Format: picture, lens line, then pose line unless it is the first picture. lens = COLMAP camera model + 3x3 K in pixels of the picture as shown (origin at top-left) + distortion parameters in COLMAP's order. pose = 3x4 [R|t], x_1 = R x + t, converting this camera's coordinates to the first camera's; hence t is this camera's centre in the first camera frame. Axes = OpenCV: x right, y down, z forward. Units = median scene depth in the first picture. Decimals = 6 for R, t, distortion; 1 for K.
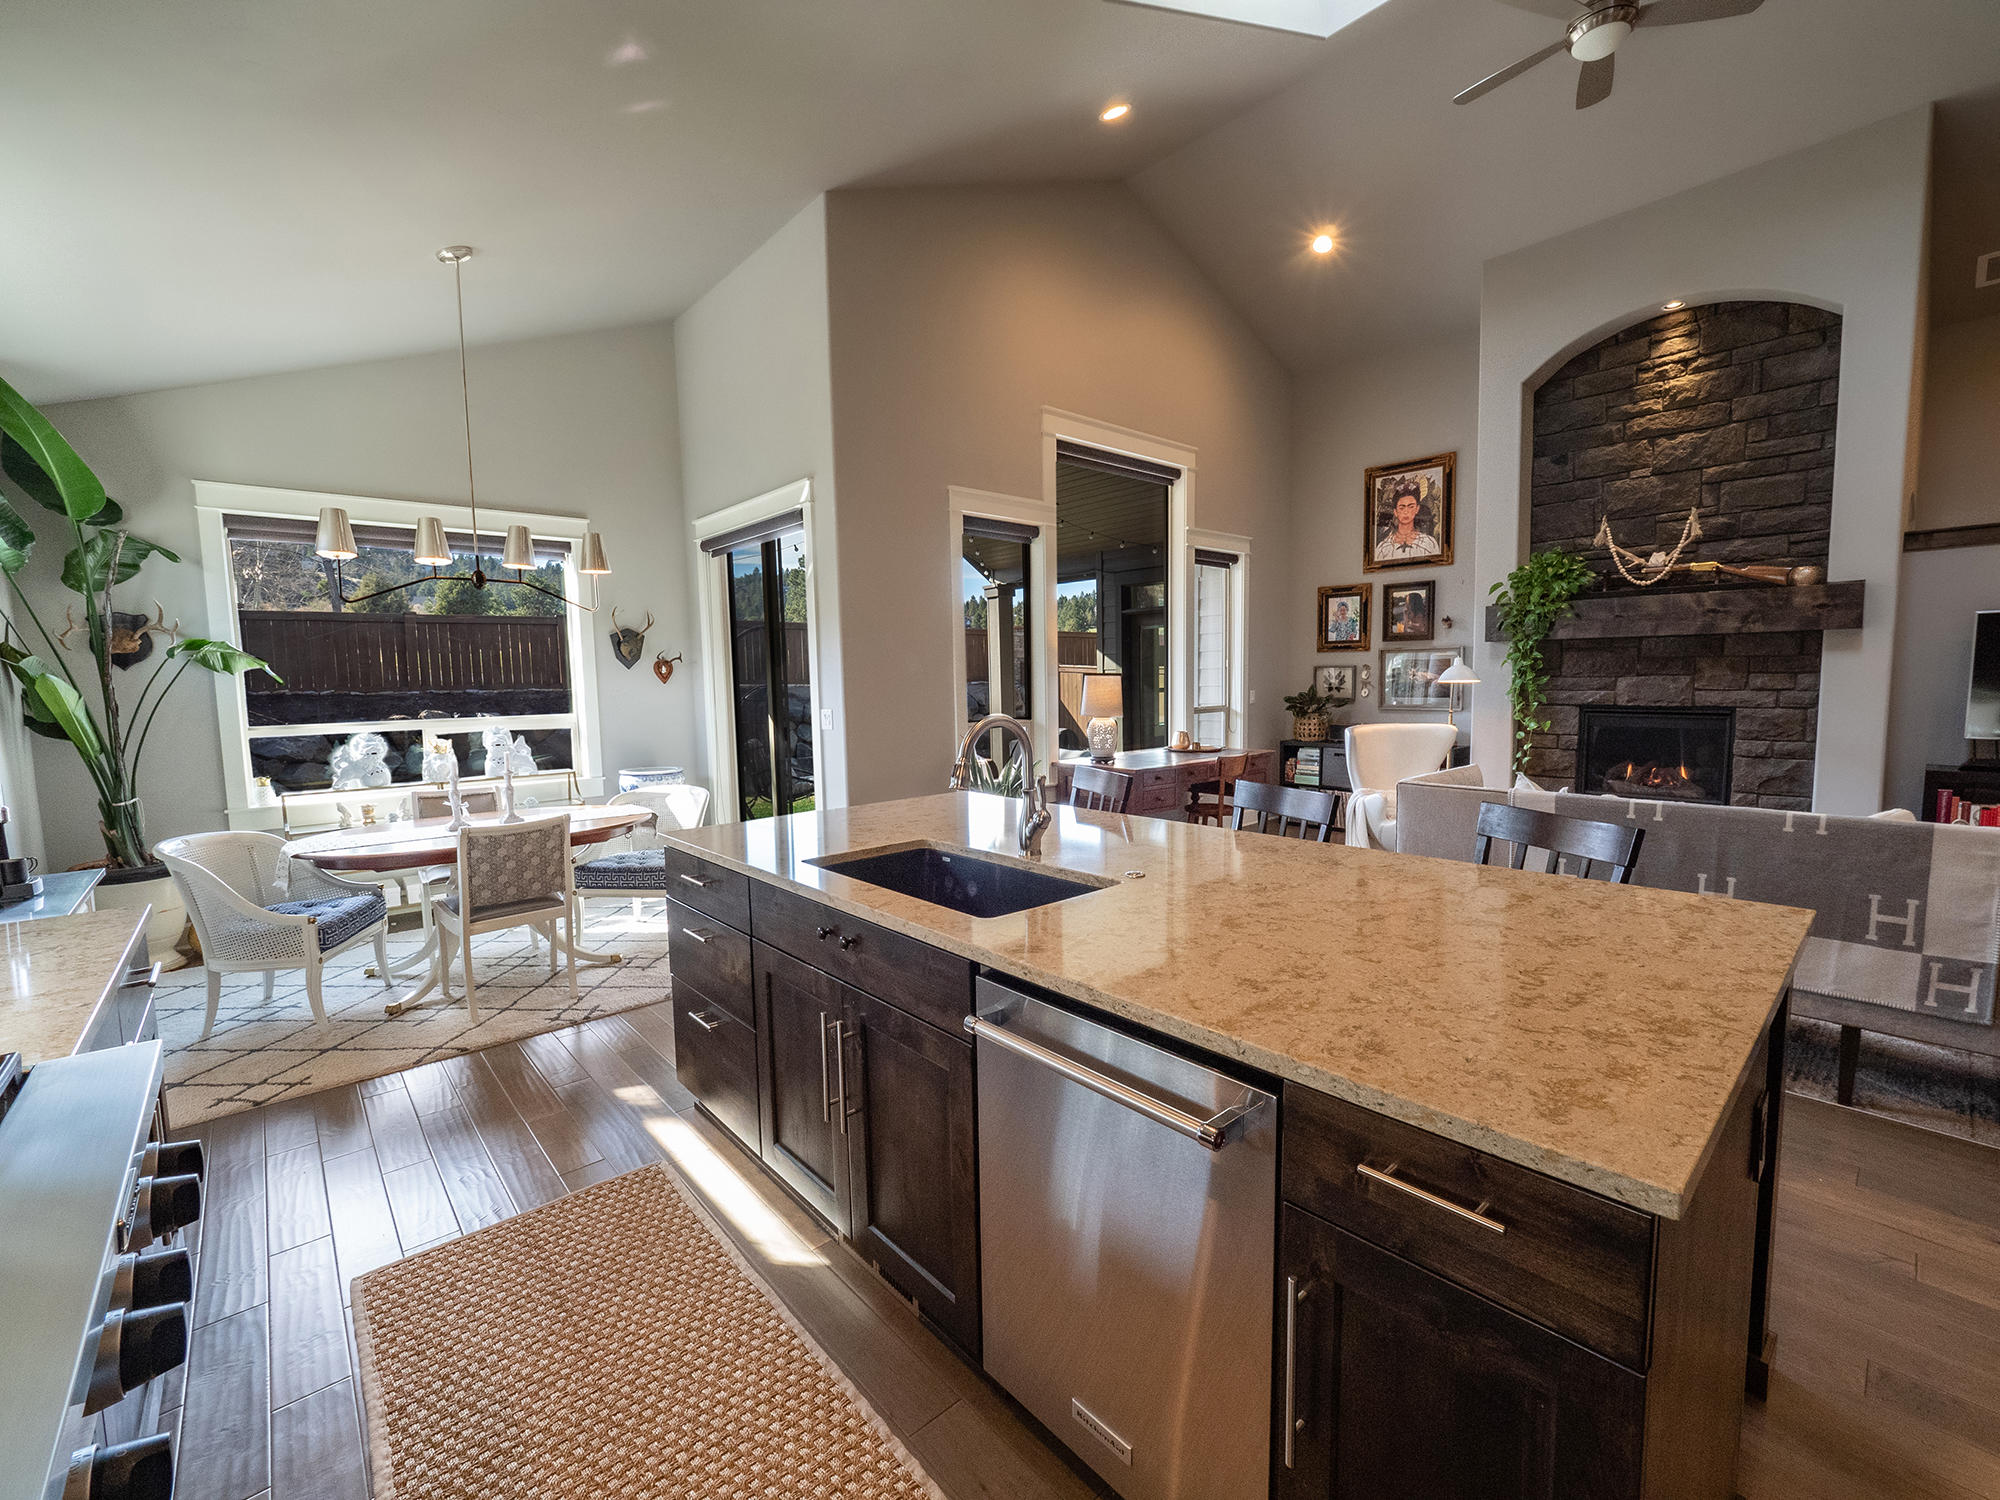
lens RADIAL K [[836.0, 0, 1010.3], [0, 836.0, 752.3], [0, 0, 1]] dist [-0.002543, -0.000183]
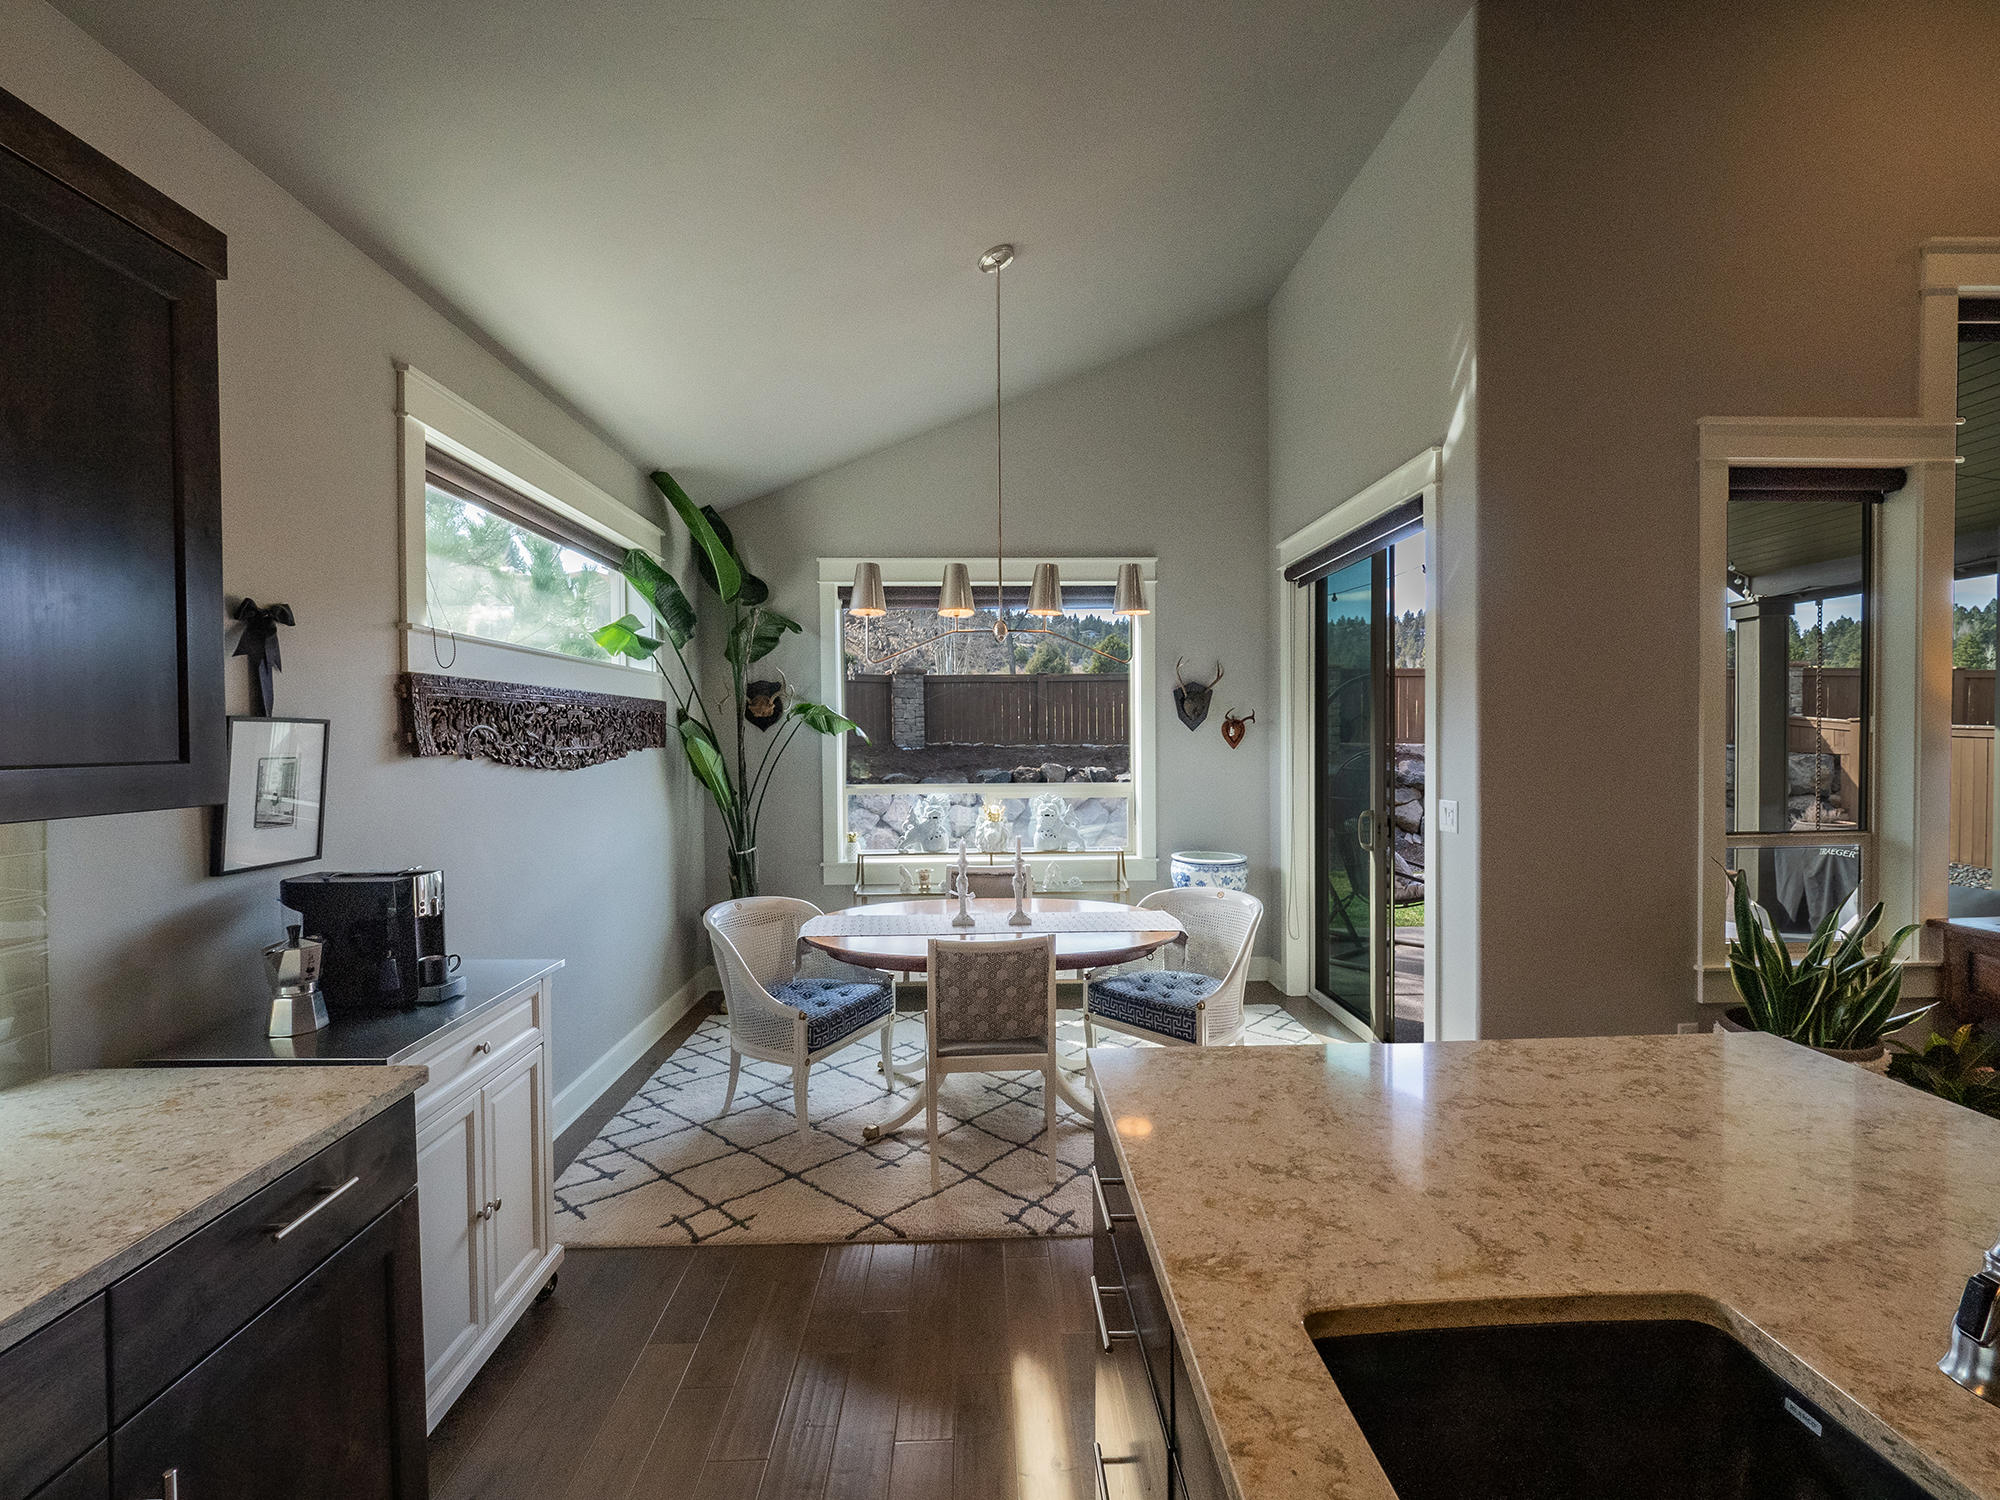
lens RADIAL K [[876.9, 0, 991.2], [0, 876.9, 748.6], [0, 0, 1]] dist [-0.008901, 0.000048]
pose [[0.758119, 0.022271, -0.651735, -0.054003], [-0.066504, 0.996846, -0.043295, -0.040809], [0.648716, 0.076166, 0.757210, 0.281472]]
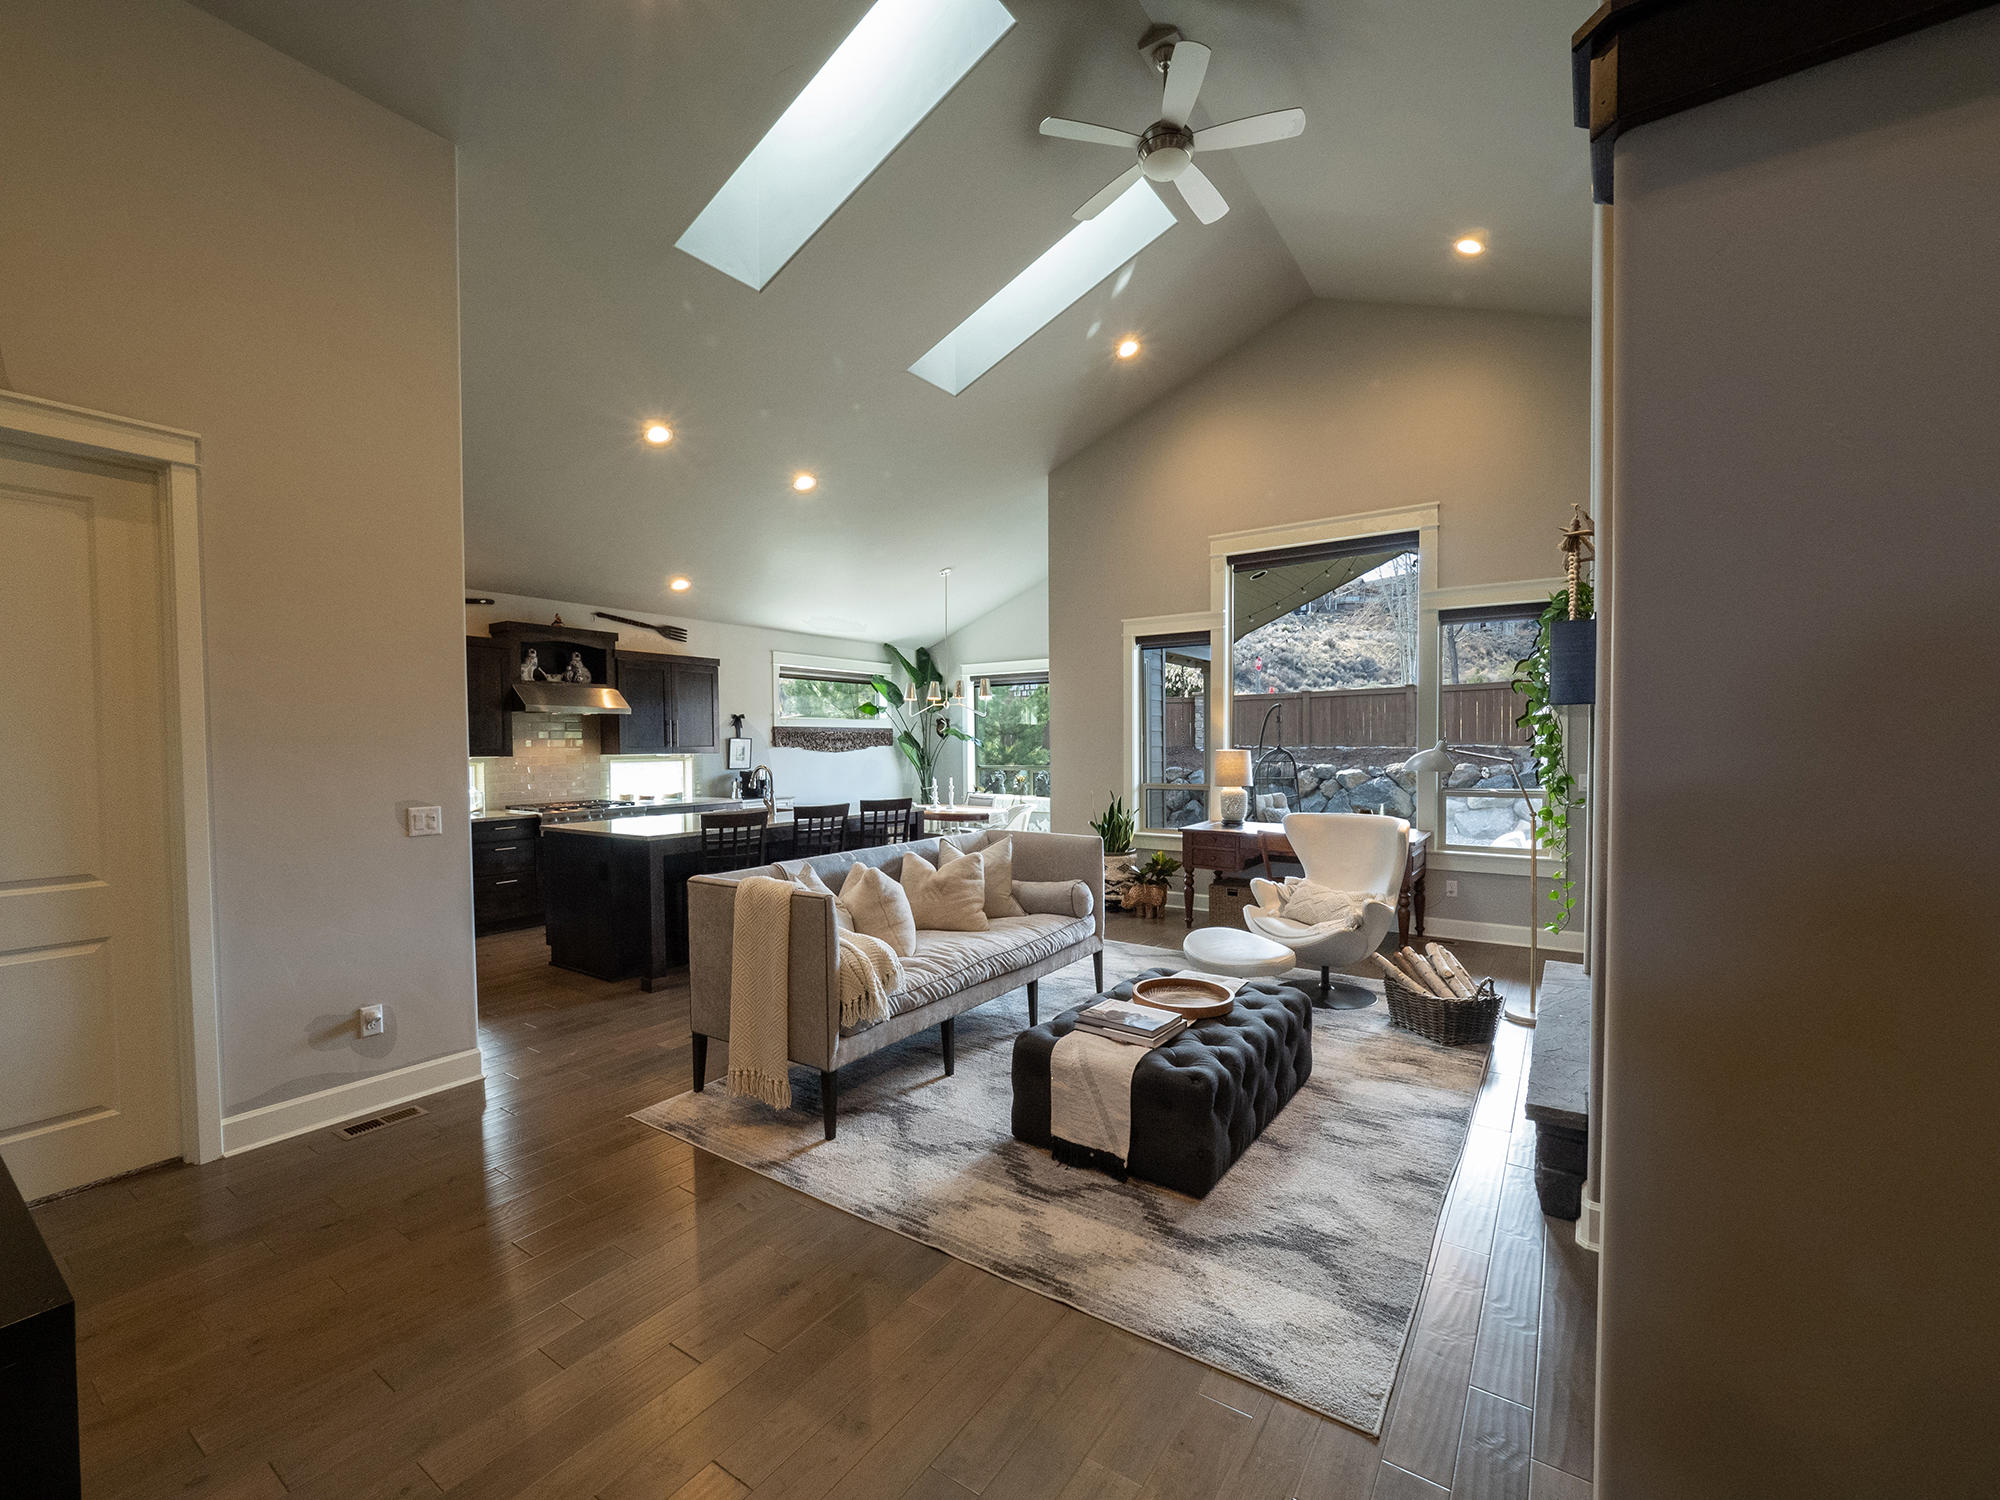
lens RADIAL K [[836.0, 0, 1015.2], [0, 836.0, 759.2], [0, 0, 1]] dist [-0.002543, -0.000183]
pose [[0.244726, 0.035537, -0.968941, 1.459038], [-0.085793, 0.996202, 0.014868, -0.086132], [0.965789, 0.079490, 0.246846, 0.515937]]
